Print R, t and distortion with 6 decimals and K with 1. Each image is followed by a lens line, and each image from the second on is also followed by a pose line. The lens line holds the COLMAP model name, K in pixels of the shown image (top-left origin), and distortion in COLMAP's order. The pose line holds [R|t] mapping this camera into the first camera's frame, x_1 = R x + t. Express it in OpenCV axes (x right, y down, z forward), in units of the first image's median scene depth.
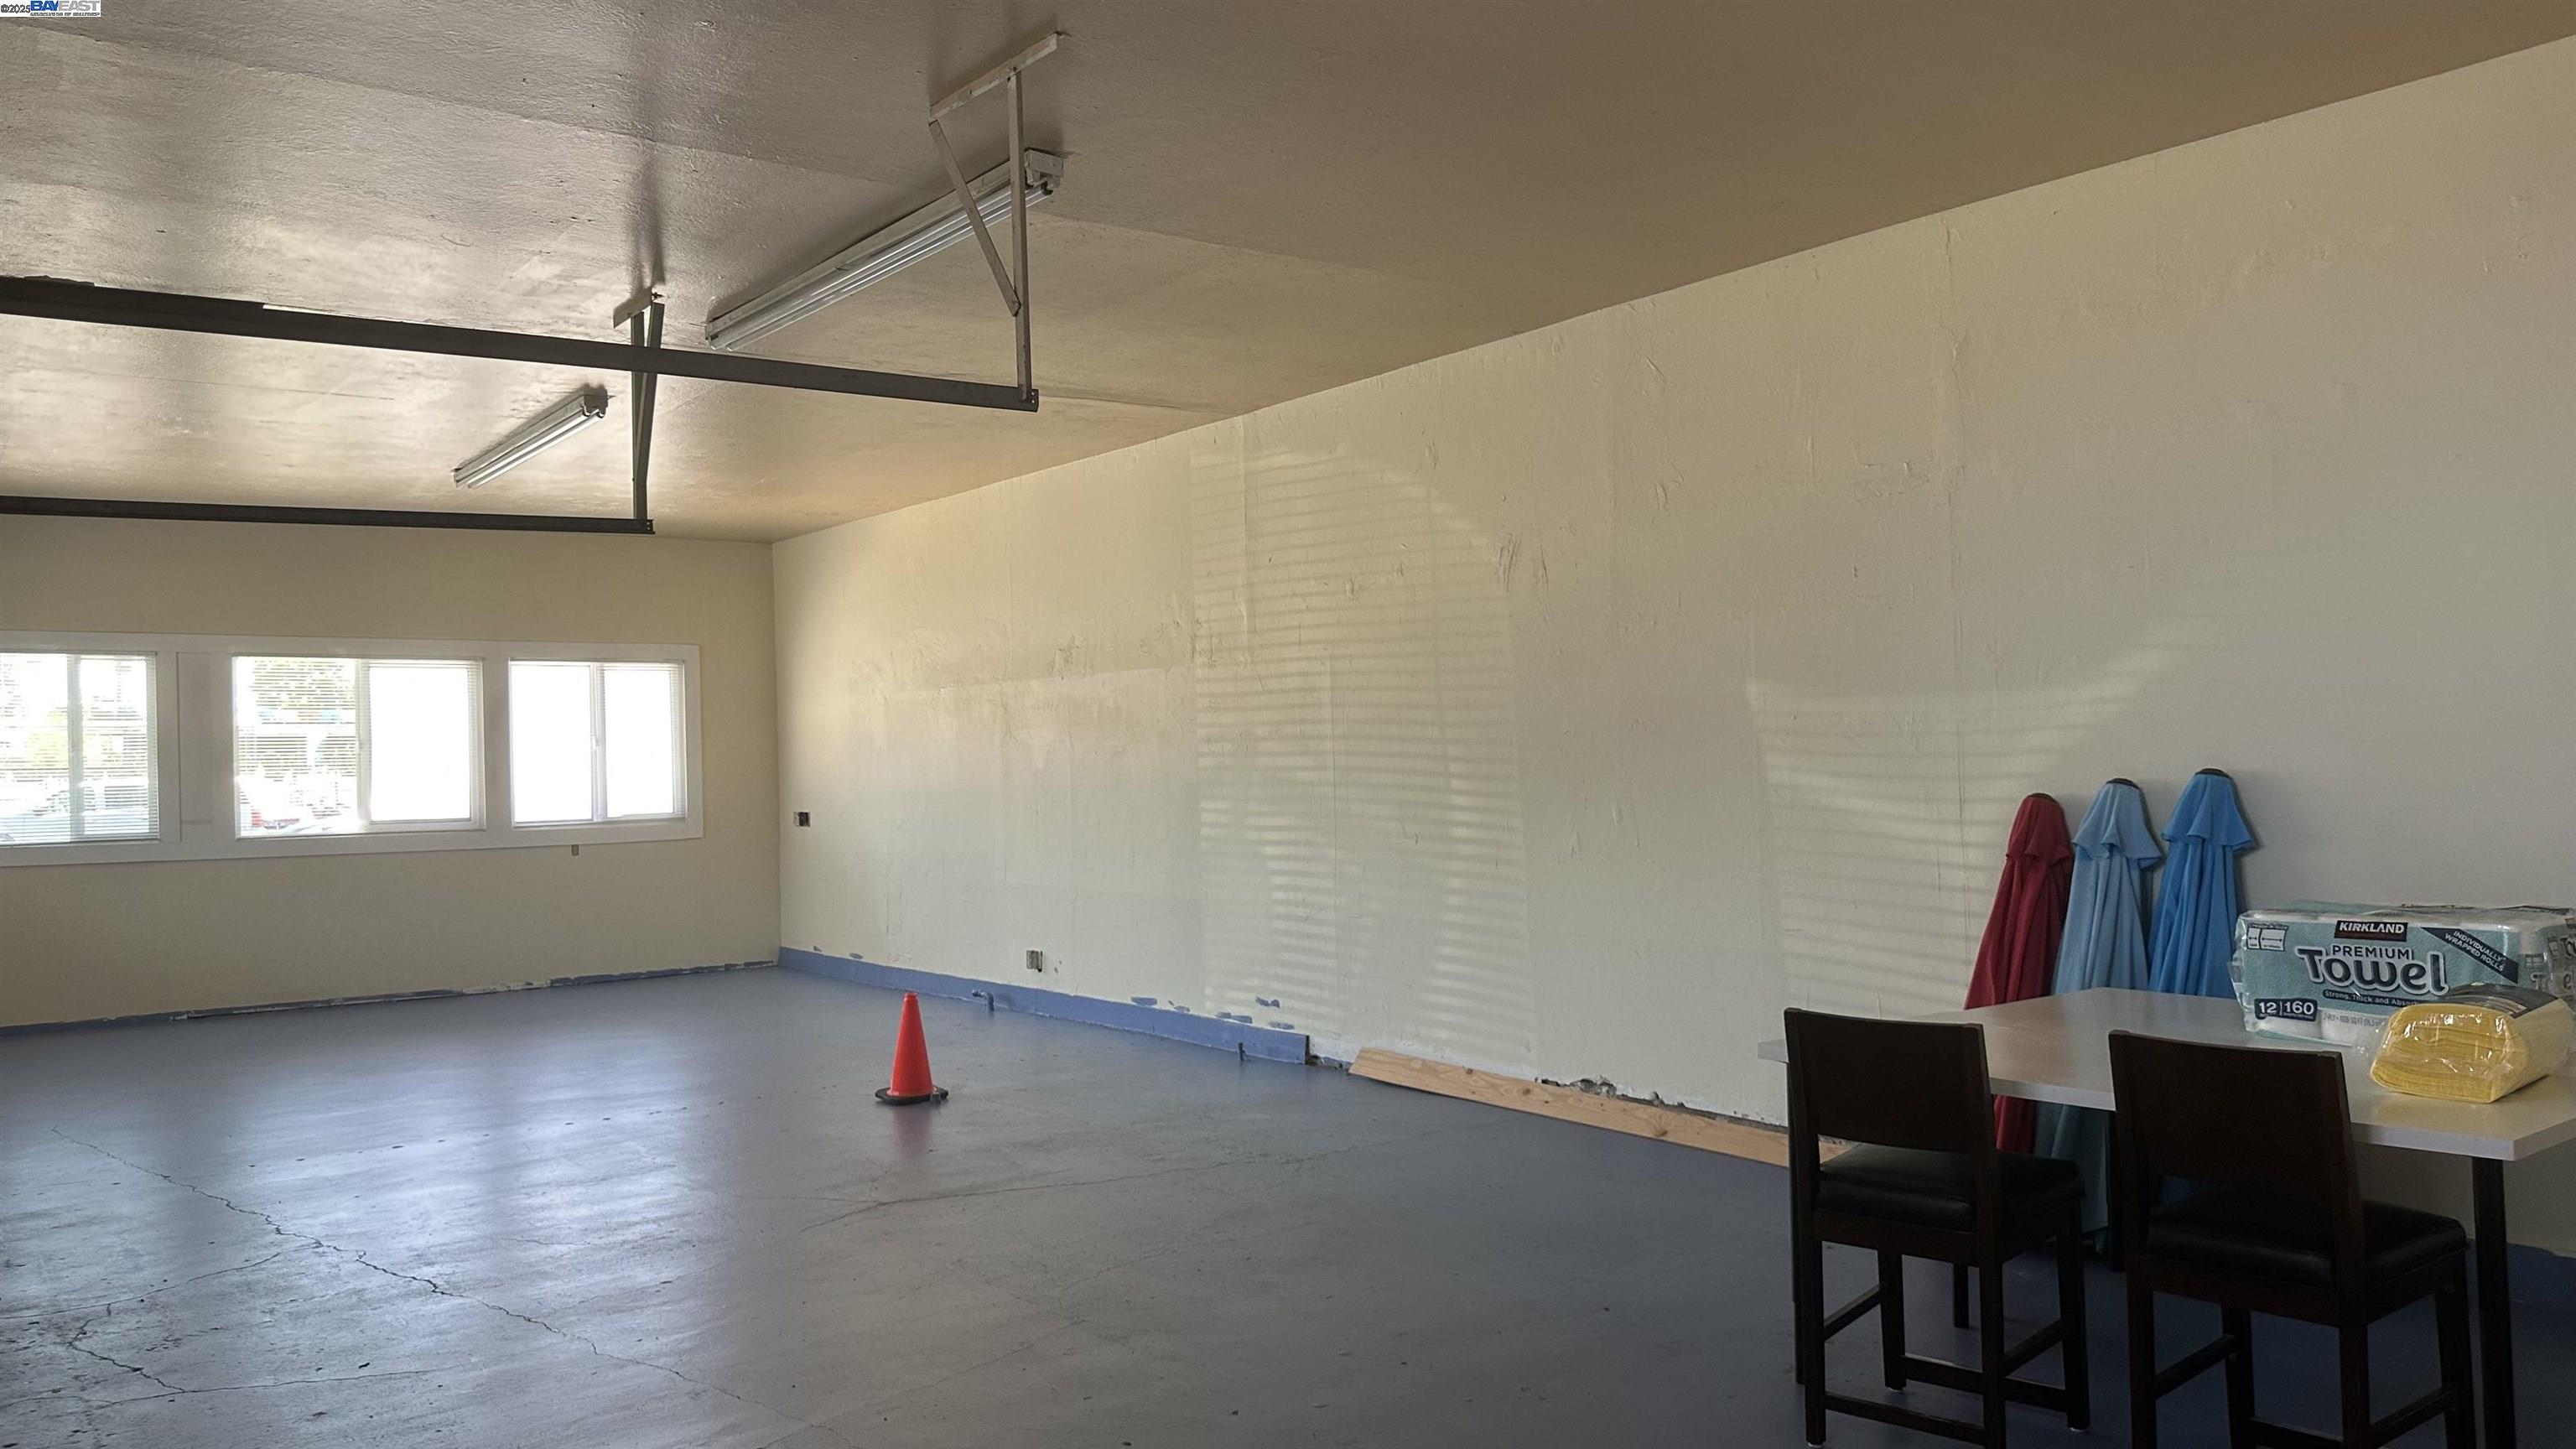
lens RADIAL K [[1818.3, 0, 1288.0], [0, 1818.3, 724.5], [0, 0, 1]] dist [-0.000803, -0.000258]
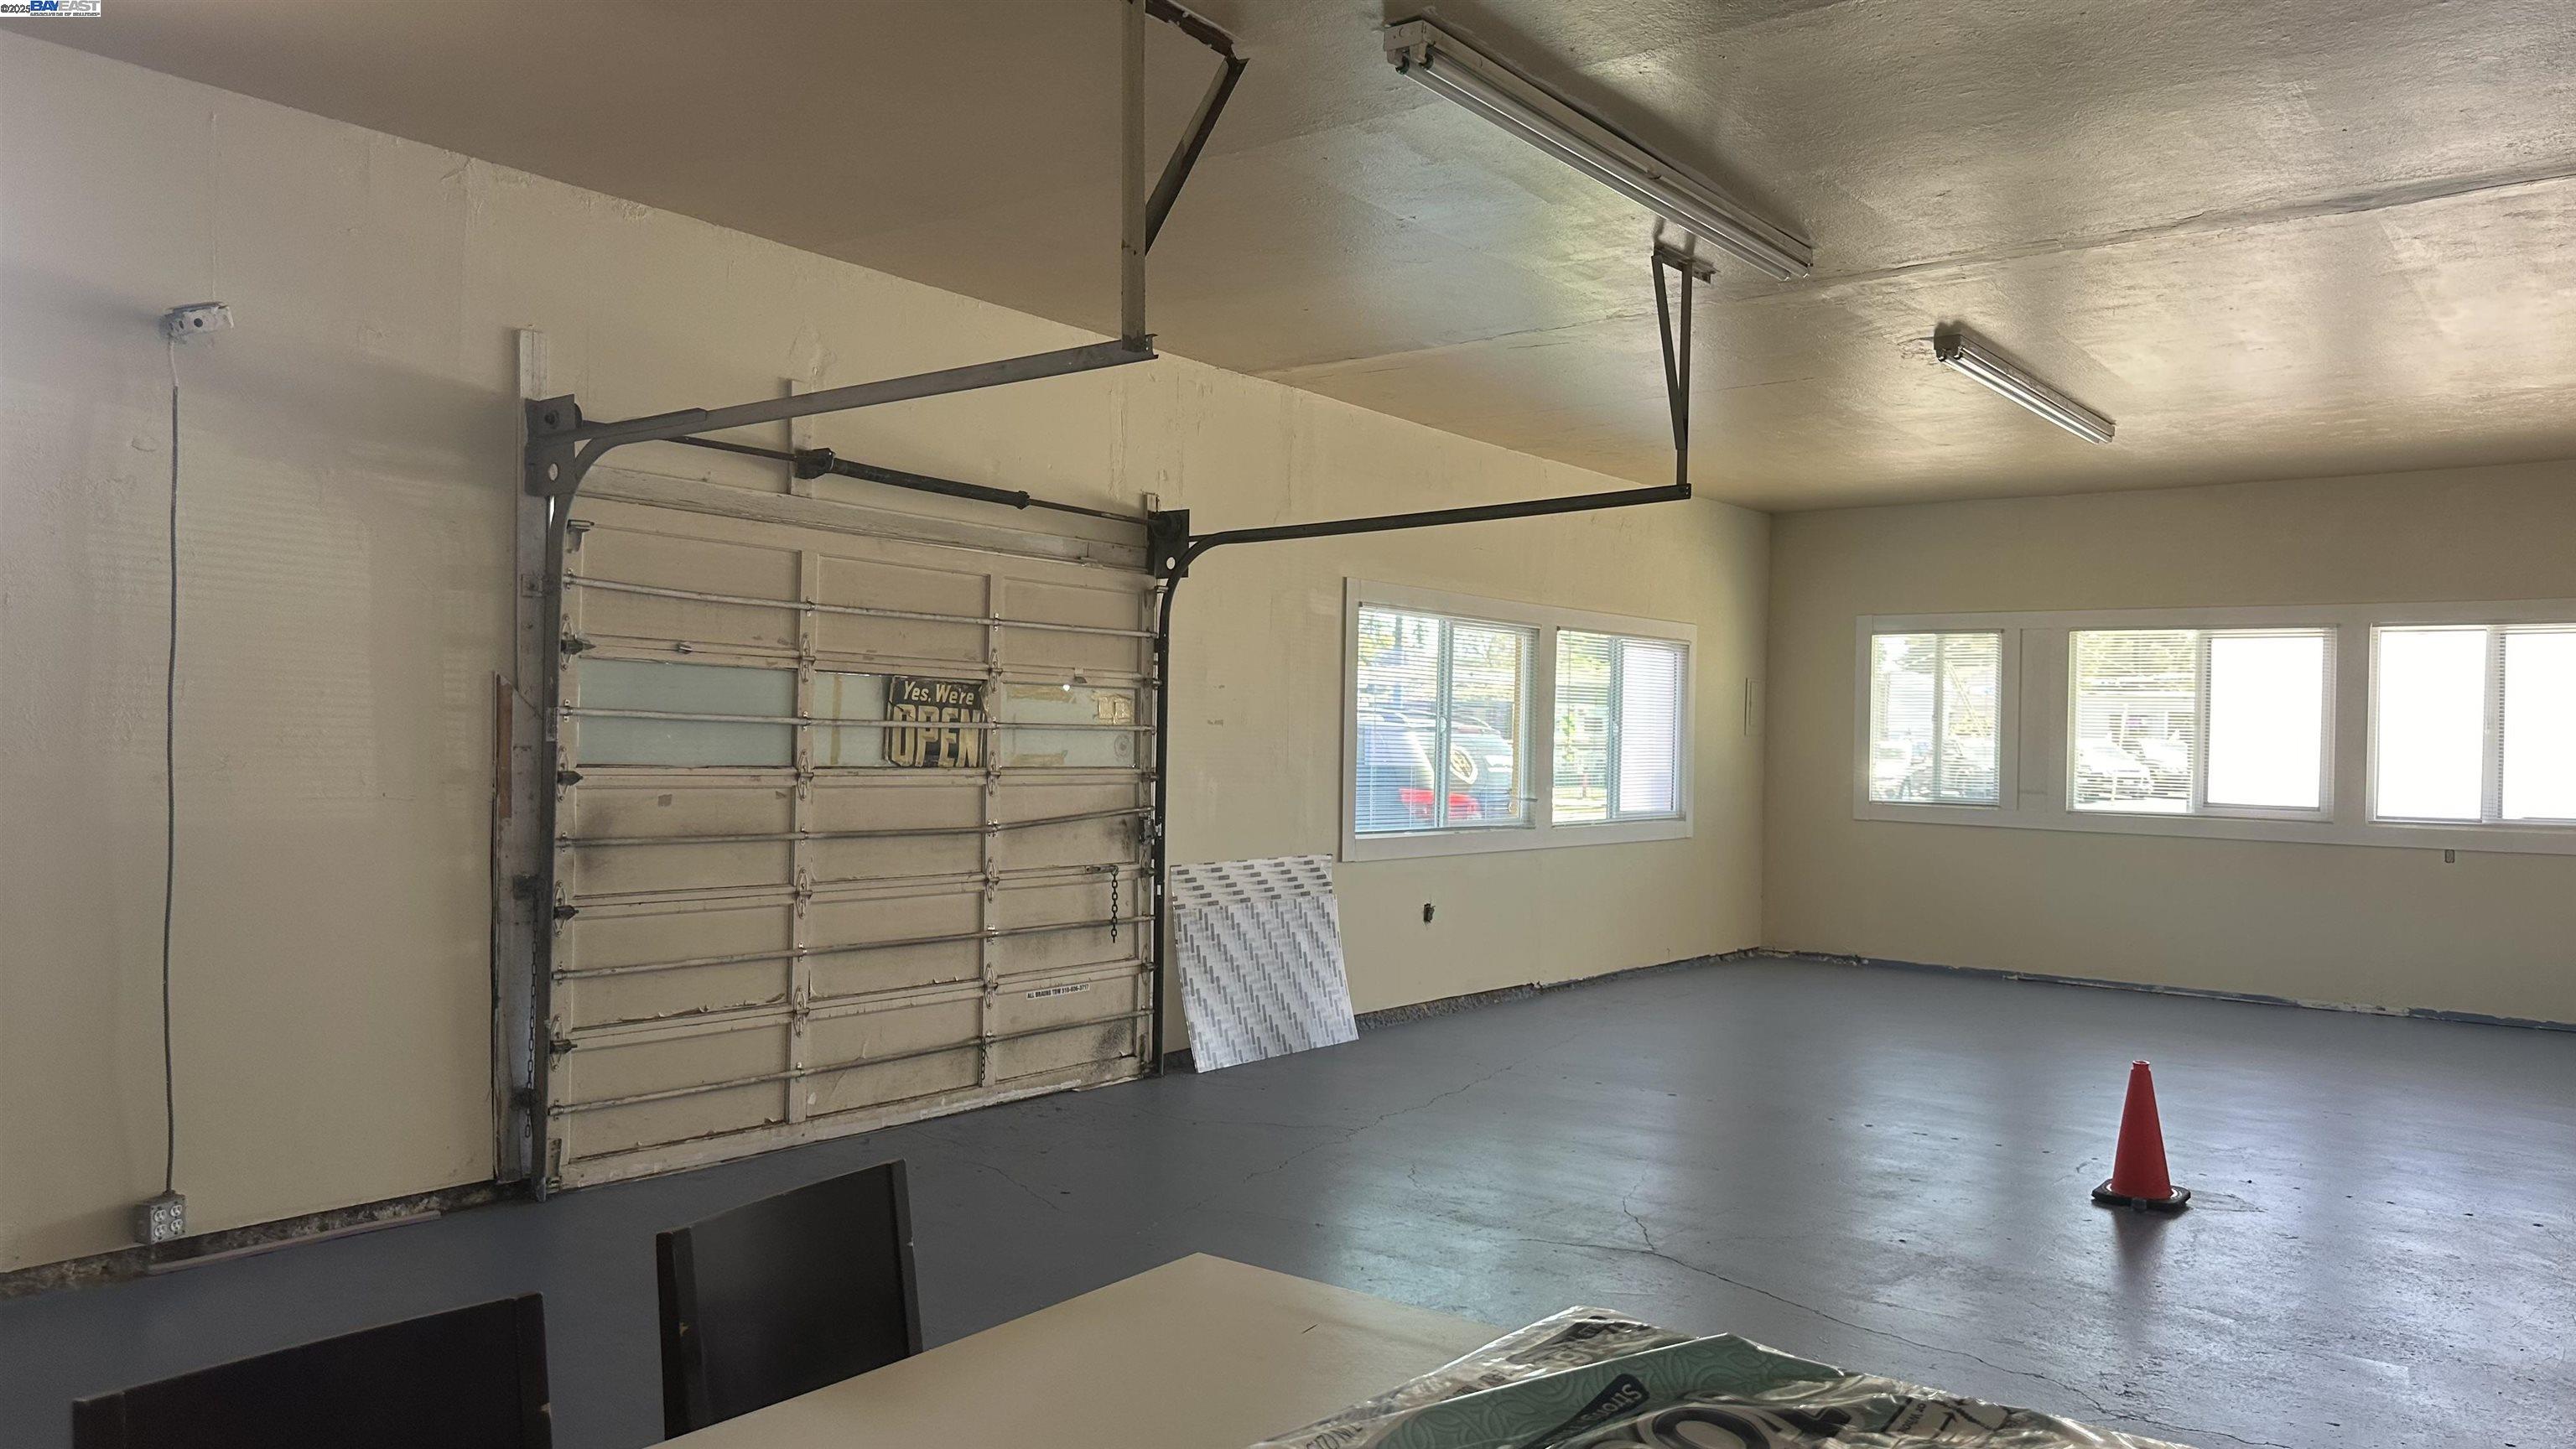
lens RADIAL K [[1818.3, 0, 1288.0], [0, 1818.3, 724.5], [0, 0, 1]] dist [-0.000803, -0.000258]
pose [[0.234786, 0.018657, -0.971868, 0.314292], [-0.005426, 0.999825, 0.017883, -0.001679], [0.972032, 0.001075, 0.234847, 0.345497]]
